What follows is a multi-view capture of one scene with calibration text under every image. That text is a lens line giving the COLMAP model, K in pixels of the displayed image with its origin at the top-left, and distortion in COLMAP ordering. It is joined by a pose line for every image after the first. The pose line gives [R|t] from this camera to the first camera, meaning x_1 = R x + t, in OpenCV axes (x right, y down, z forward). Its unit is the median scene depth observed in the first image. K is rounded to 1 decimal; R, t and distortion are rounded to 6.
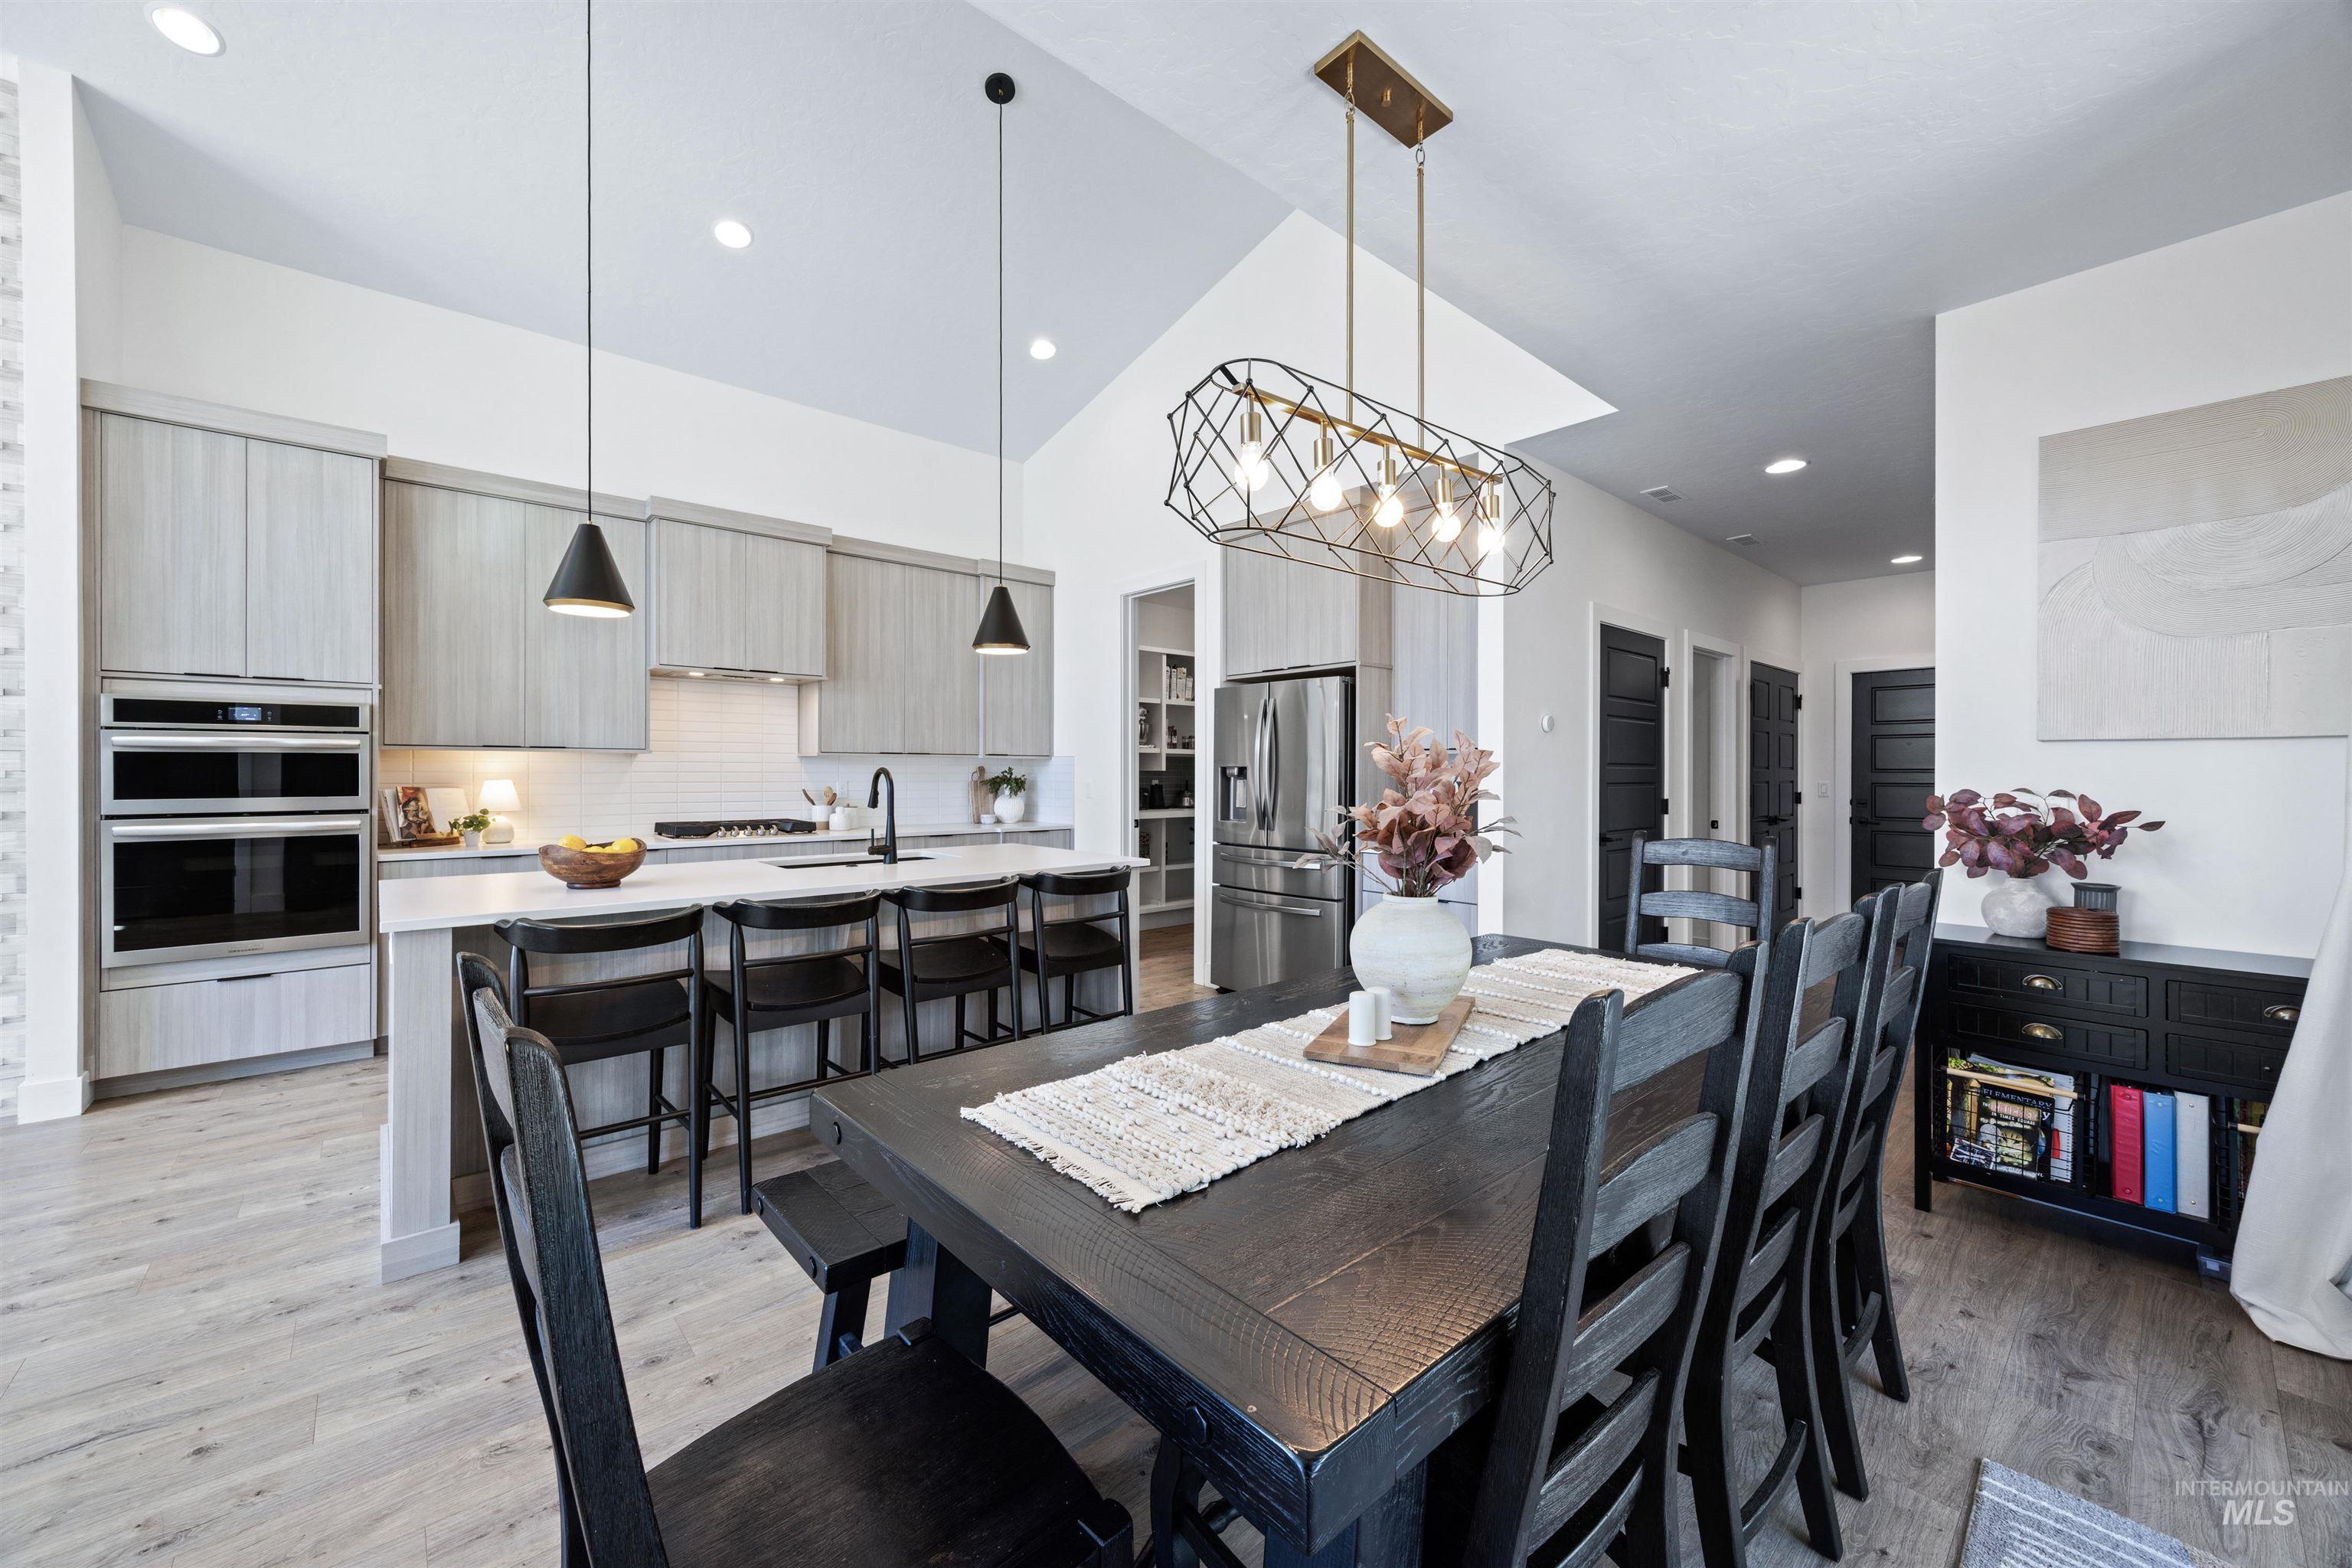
lens RADIAL K [[895.1, 0, 1172.3], [0, 895.1, 778.5], [0, 0, 1]] dist [0.000697, 0.000188]
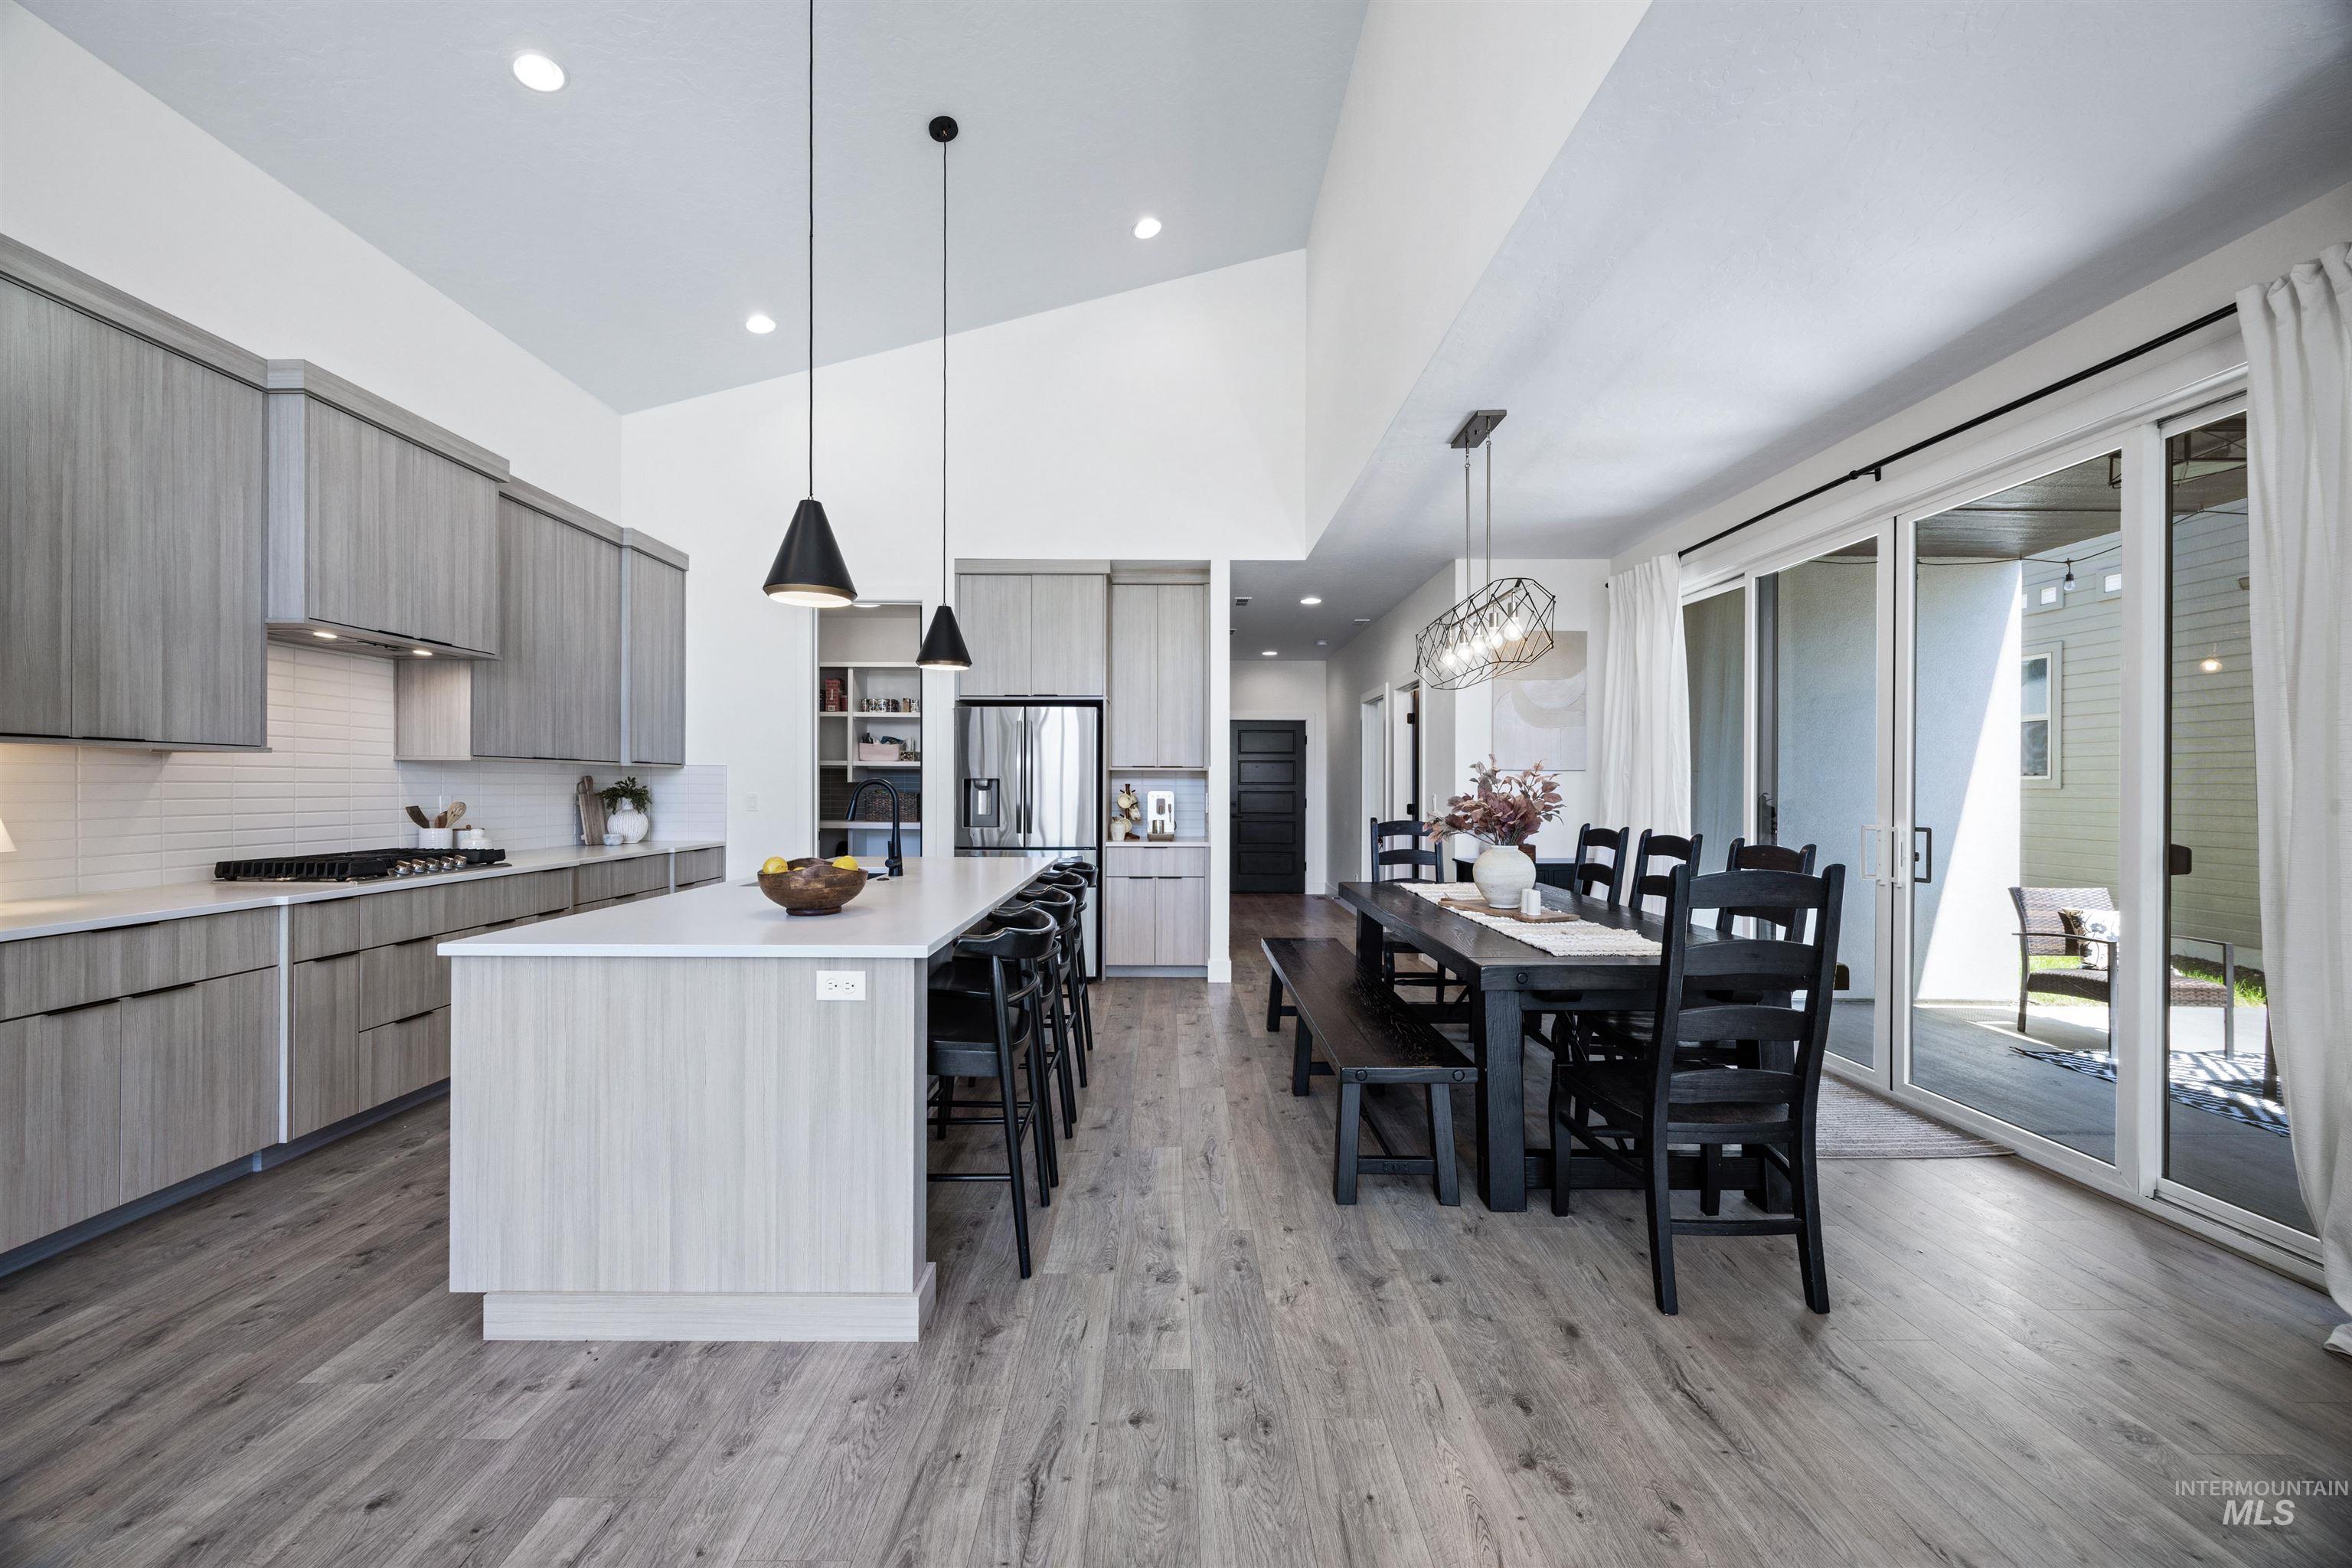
lens RADIAL K [[884.7, 0, 1168.6], [0, 884.7, 790.2], [0, 0, 1]] dist [-0.001148, -0.000108]
pose [[0.660161, -0.004520, 0.751111, -0.848820], [0.004206, 0.999988, 0.002321, -0.000043], [-0.751113, 0.001627, 0.660172, 0.127791]]
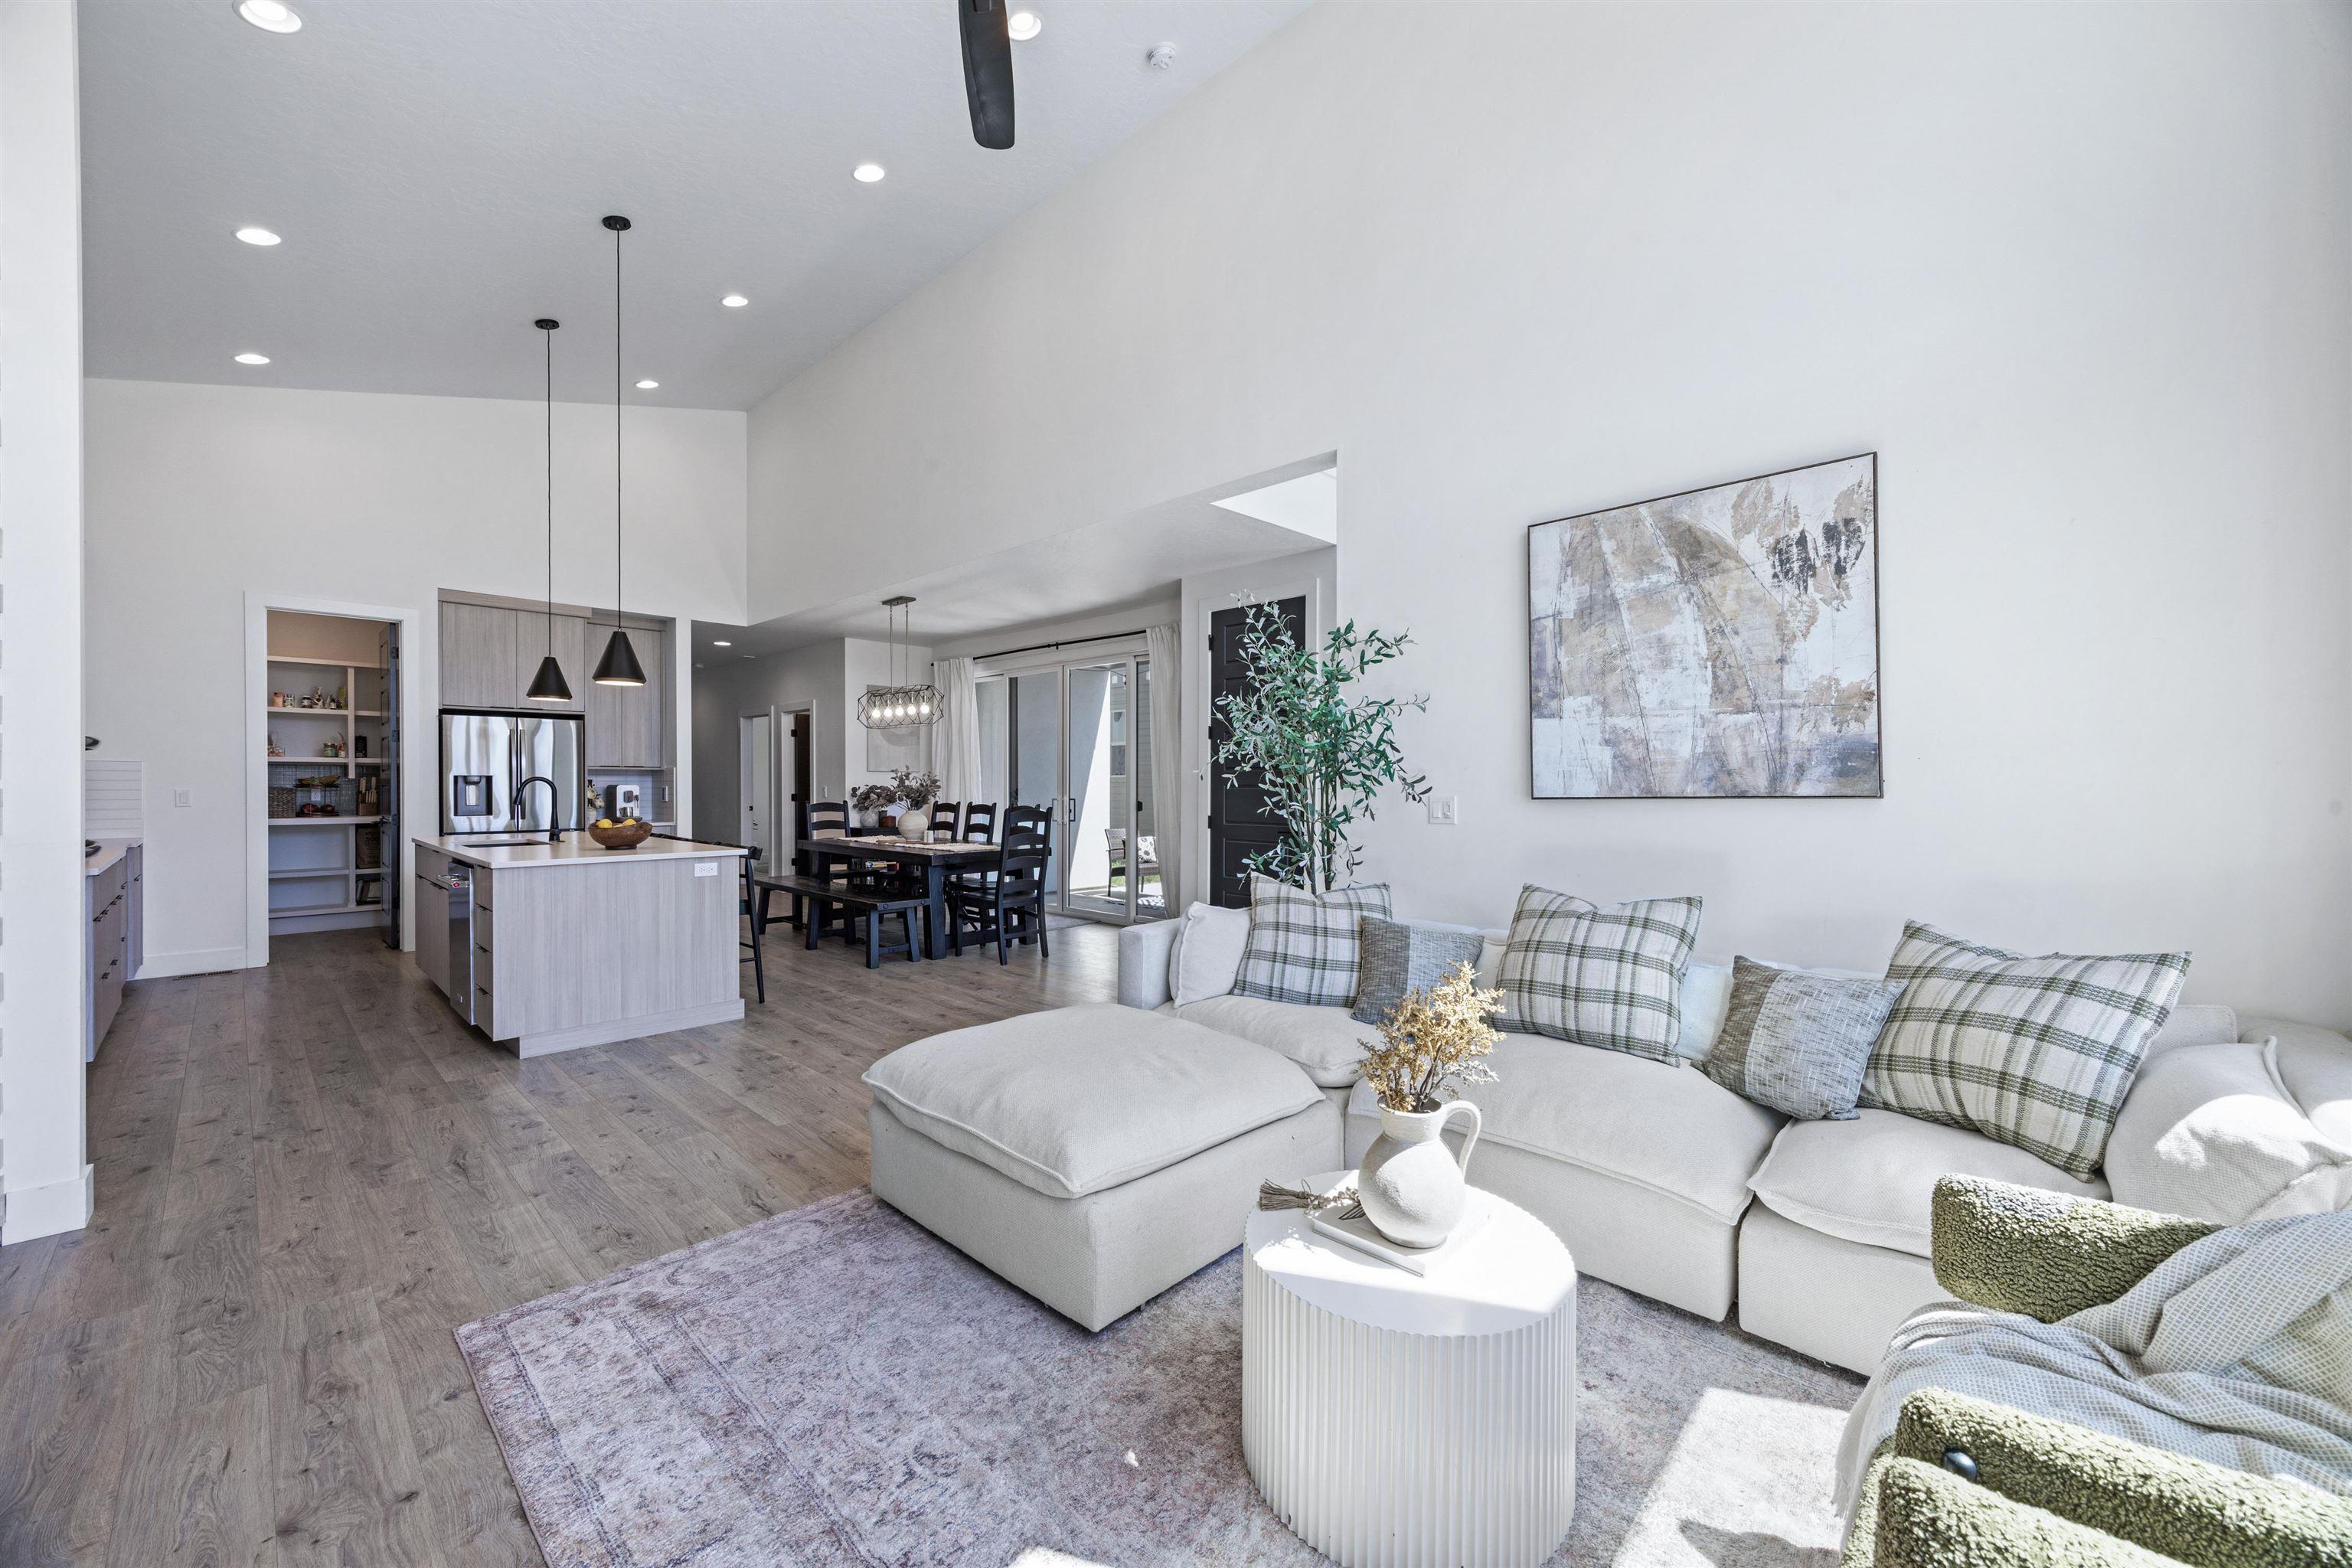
lens RADIAL K [[895.1, 0, 1172.3], [0, 895.1, 778.5], [0, 0, 1]] dist [0.000697, 0.000188]
pose [[-0.093620, 0.001169, 0.995607, -1.904750], [0.006062, 0.999981, -0.000604, -0.001941], [-0.995590, 0.005979, -0.093626, 0.105917]]
